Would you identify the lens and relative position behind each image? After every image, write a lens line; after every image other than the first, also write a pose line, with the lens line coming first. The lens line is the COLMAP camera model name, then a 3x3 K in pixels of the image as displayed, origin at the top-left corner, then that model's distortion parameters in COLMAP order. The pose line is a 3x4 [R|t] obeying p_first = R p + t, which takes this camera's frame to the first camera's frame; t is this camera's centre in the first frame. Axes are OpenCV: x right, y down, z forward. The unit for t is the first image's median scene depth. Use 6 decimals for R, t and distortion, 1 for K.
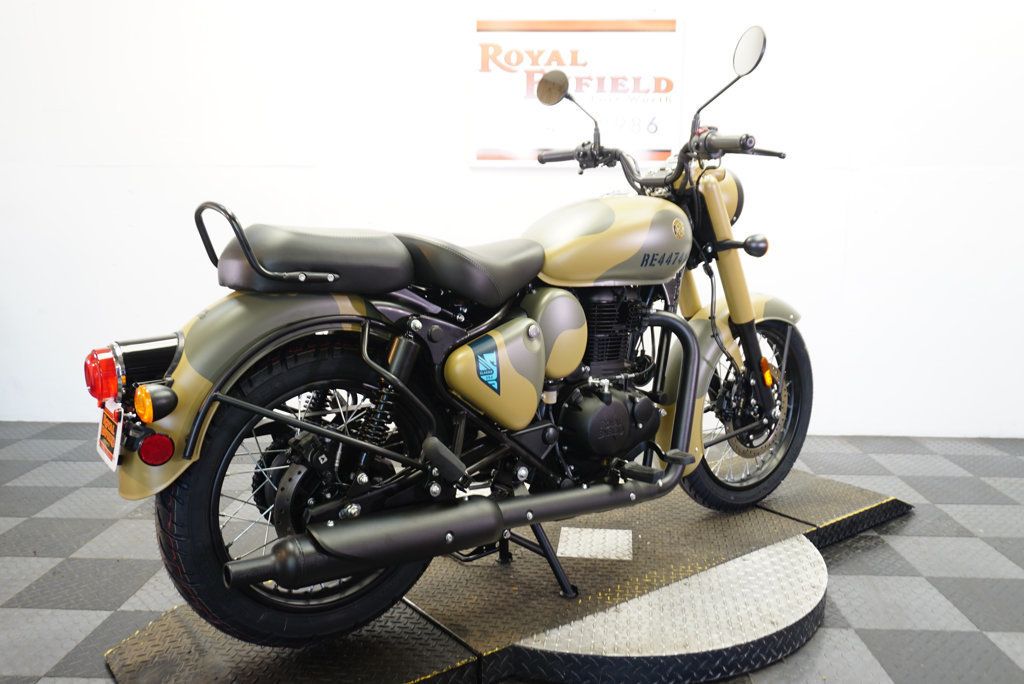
lens RADIAL K [[828.3, 0, 512.0], [0, 828.3, 342.0], [0, 0, 1]] dist [0.005790, 0.001433]
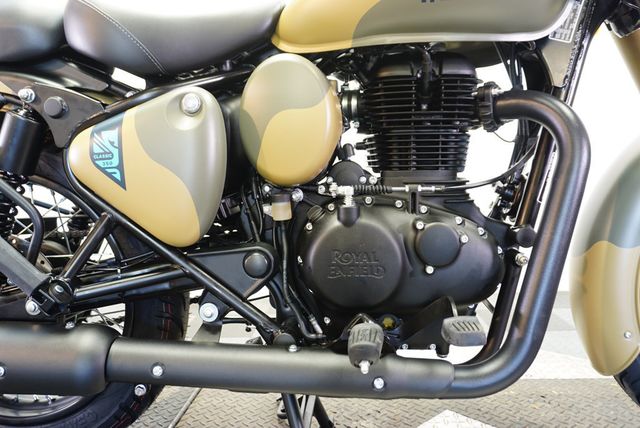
lens RADIAL K [[498.8, 0, 320.2], [0, 498.8, 213.3], [0, 0, 1]] dist [-0.002885, -0.001659]
pose [[0.745476, 0.011898, -0.666426, 0.403787], [-0.050496, 0.997975, -0.038668, 0.094409], [0.664616, 0.062478, 0.744568, 0.810855]]
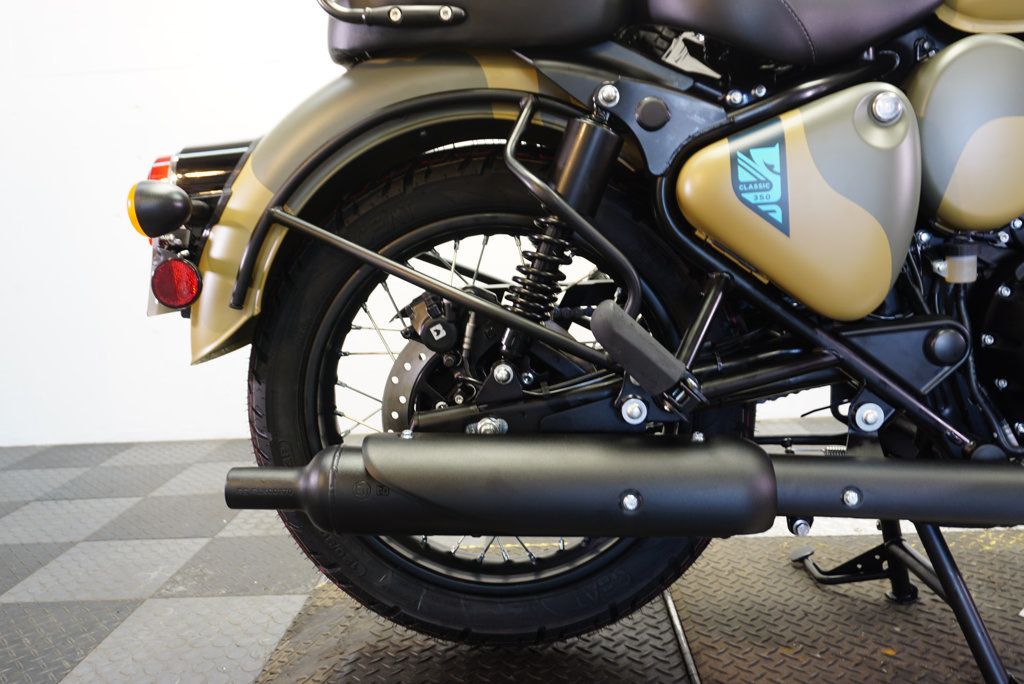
lens RADIAL K [[798.1, 0, 512.4], [0, 798.1, 340.9], [0, 0, 1]] dist [-0.002885, -0.001659]
pose [[0.764972, 0.036975, -0.643001, 0.166298], [-0.042587, 0.999070, 0.006785, 0.131344], [0.642654, 0.022193, 0.765835, 0.554621]]
